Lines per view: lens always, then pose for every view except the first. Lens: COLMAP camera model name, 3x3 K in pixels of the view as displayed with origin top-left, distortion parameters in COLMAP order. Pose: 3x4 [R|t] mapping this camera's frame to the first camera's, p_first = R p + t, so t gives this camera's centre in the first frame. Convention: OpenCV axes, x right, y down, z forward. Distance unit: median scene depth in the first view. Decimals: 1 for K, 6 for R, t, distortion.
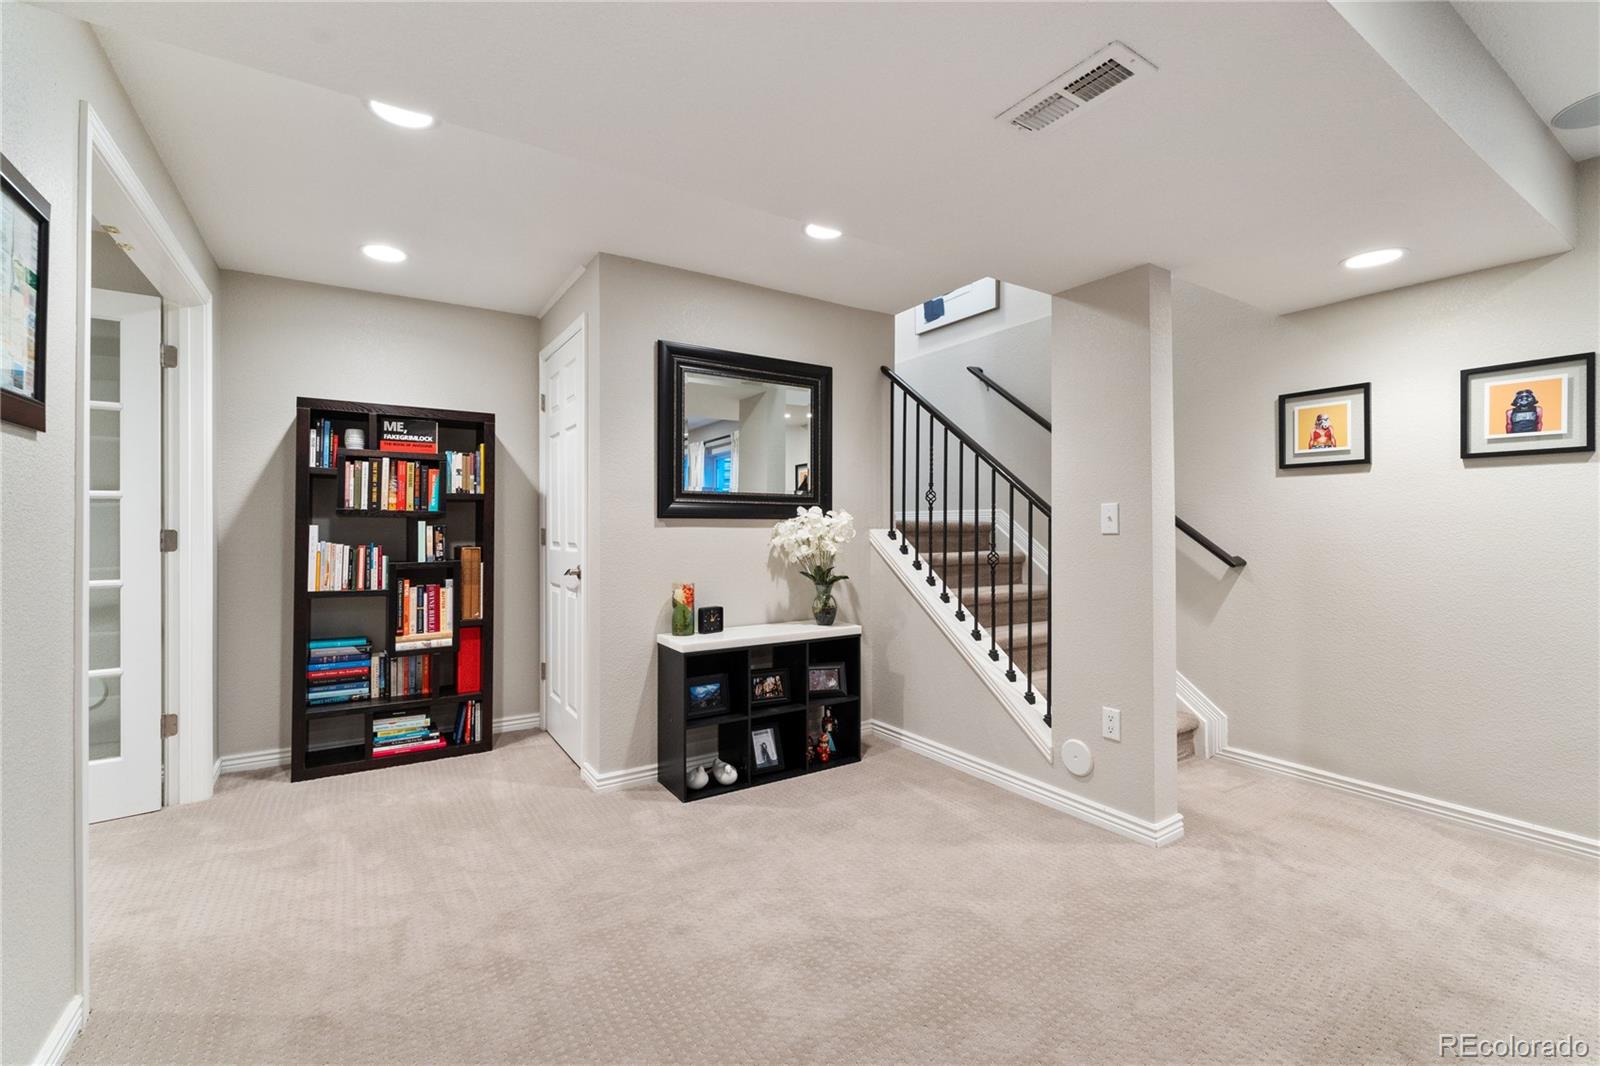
lens RADIAL K [[686.8, 0, 800.2], [0, 686.8, 511.8], [0, 0, 1]] dist [-0.000200, -0.000039]
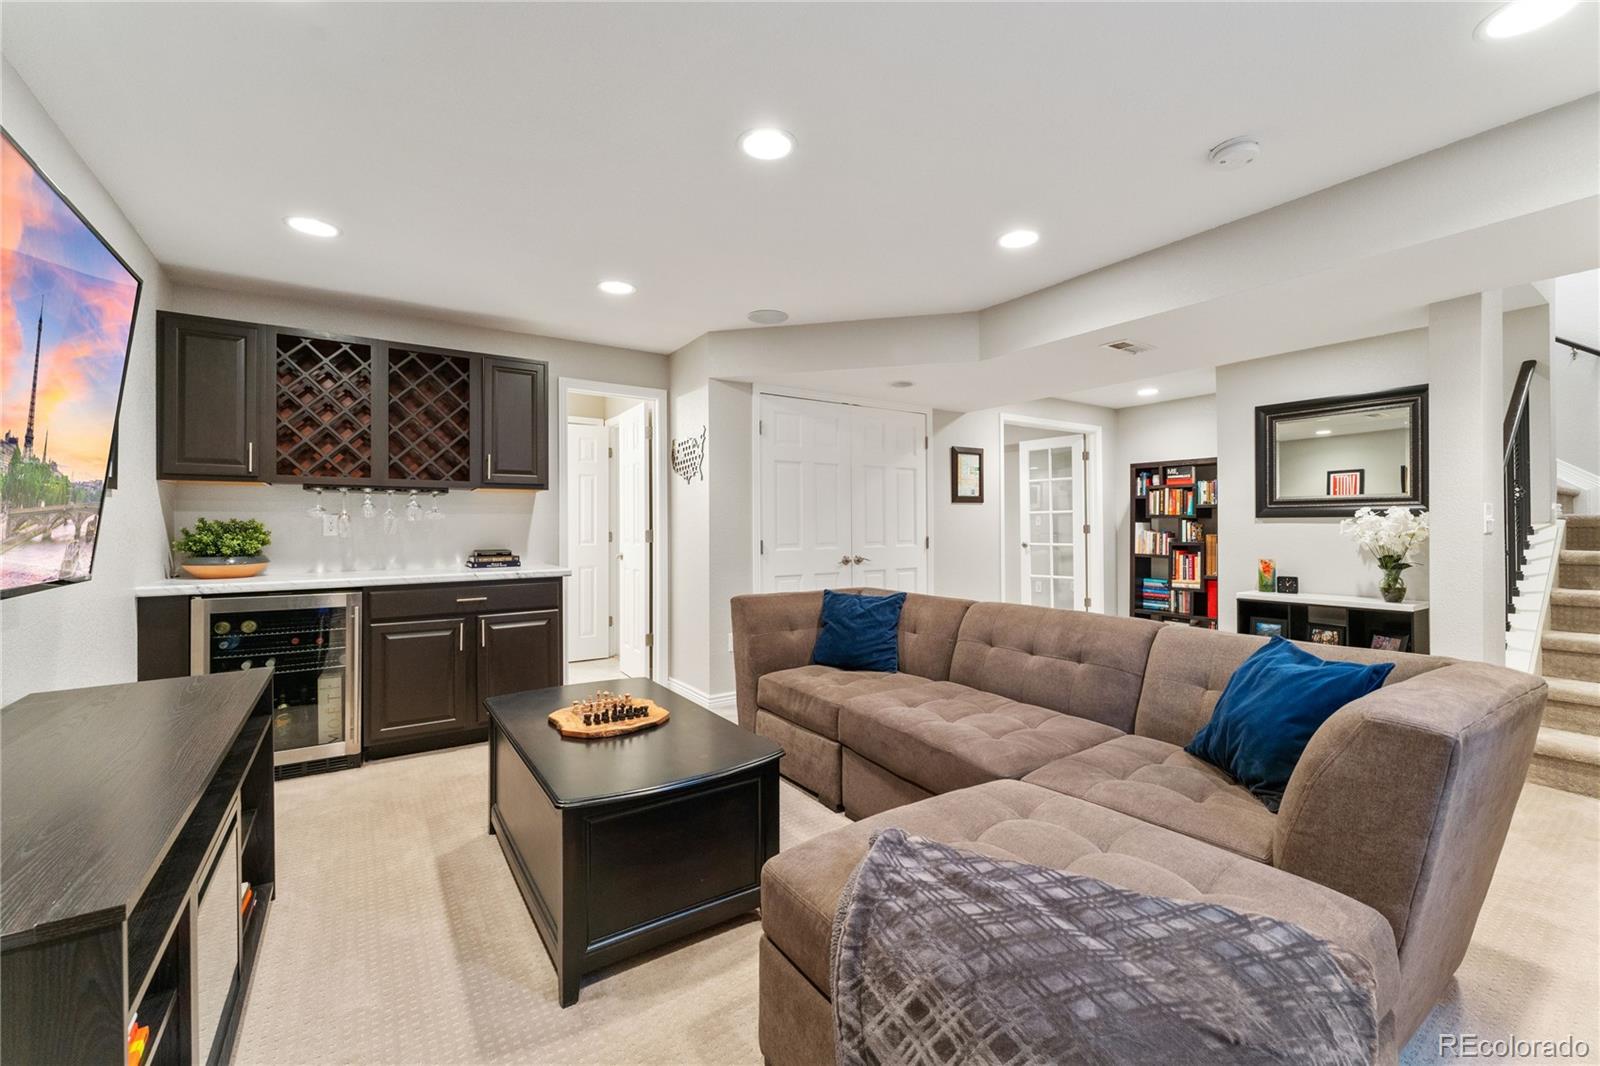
lens RADIAL K [[630.8, 0, 800.0], [0, 630.8, 533.0], [0, 0, 1]] dist [0.000364, 0.000002]
pose [[0.019378, 0.013040, -0.999727, 1.163663], [0.025009, 0.999596, 0.013523, -0.001121], [0.999499, -0.025264, 0.019044, -0.083891]]
